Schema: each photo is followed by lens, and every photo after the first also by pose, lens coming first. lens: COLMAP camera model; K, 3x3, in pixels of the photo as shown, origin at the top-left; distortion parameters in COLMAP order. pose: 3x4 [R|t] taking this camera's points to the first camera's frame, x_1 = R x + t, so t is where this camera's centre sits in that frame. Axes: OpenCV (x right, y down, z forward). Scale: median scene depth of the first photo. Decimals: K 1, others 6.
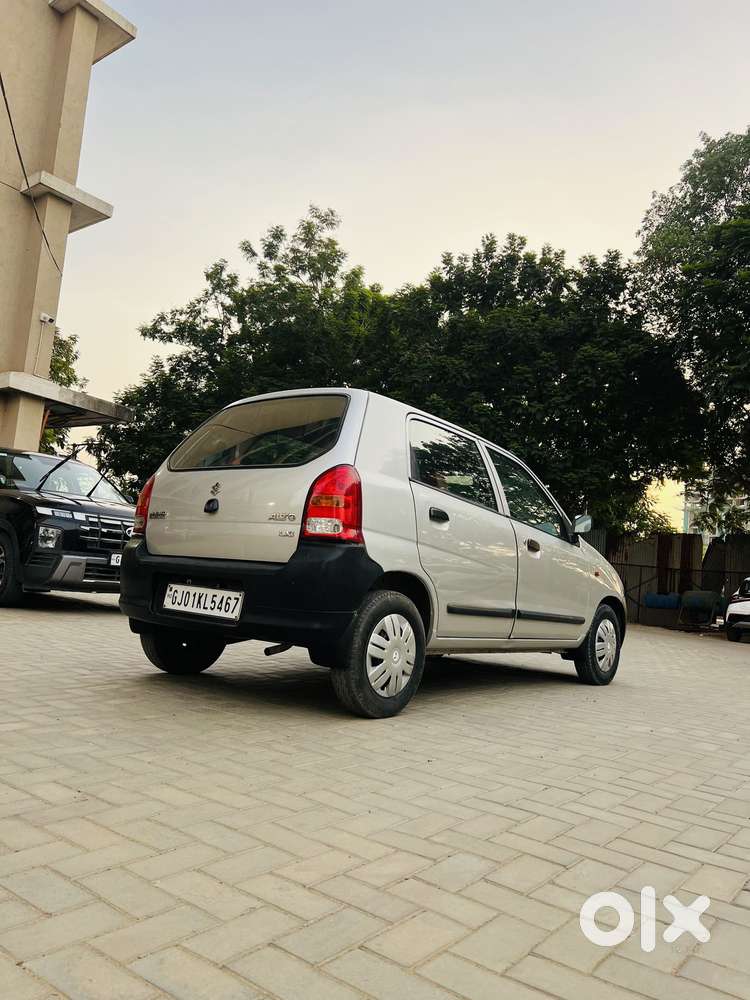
lens RADIAL K [[709.7, 0, 375.0], [0, 709.7, 500.0], [0, 0, 1]] dist [0.056911, -0.051892]
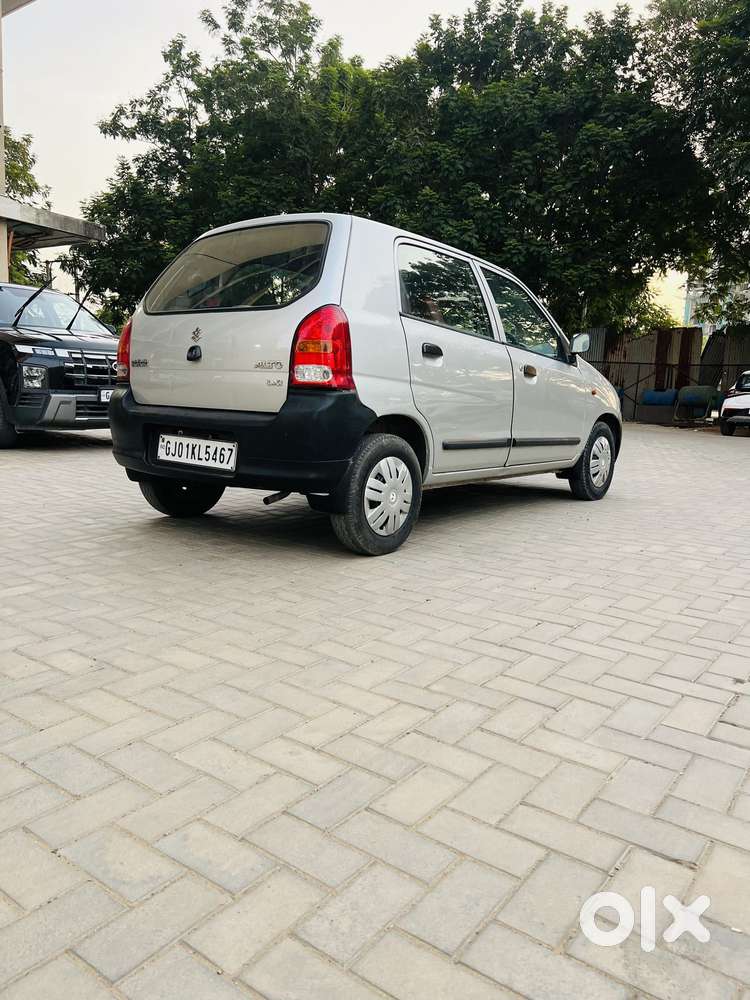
lens RADIAL K [[711.9, 0, 380.4], [0, 711.9, 479.3], [0, 0, 1]] dist [0.057358, -0.056503]
pose [[0.998738, -0.049973, 0.005036, 0.006900], [0.047369, 0.970513, 0.236348, -0.042937], [-0.016698, -0.235811, 0.971656, 0.019109]]
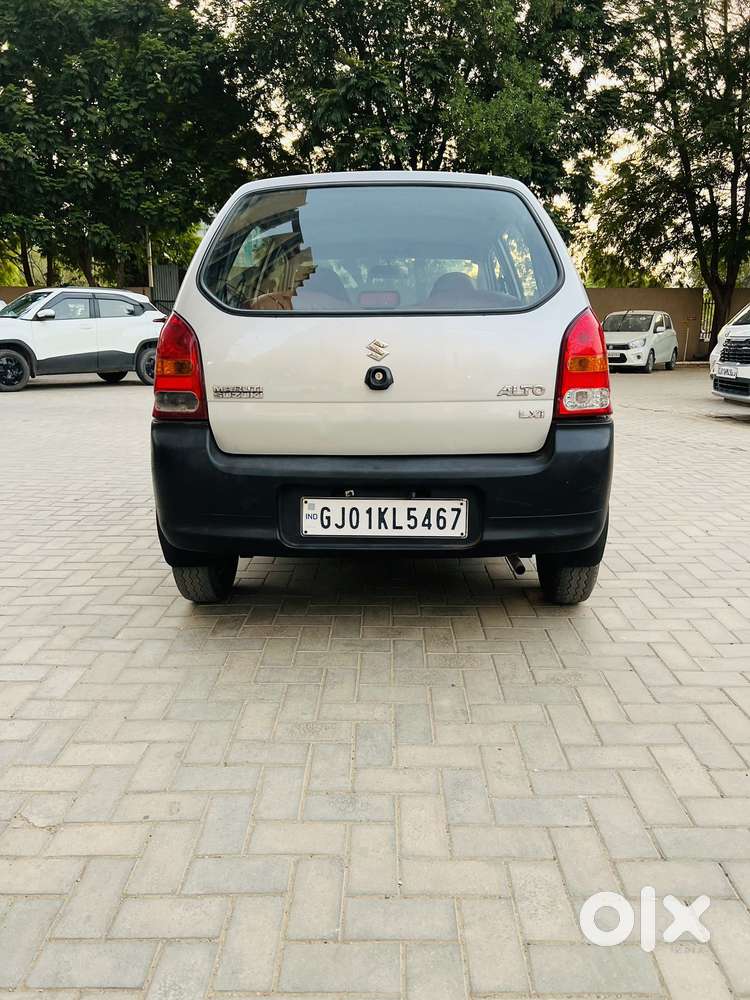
lens RADIAL K [[709.7, 0, 375.0], [0, 709.7, 500.0], [0, 0, 1]] dist [0.056911, -0.051892]
pose [[0.812403, -0.215779, 0.541702, -0.603507], [0.007022, 0.932562, 0.360941, -0.121290], [-0.583054, -0.289426, 0.759131, 0.469419]]
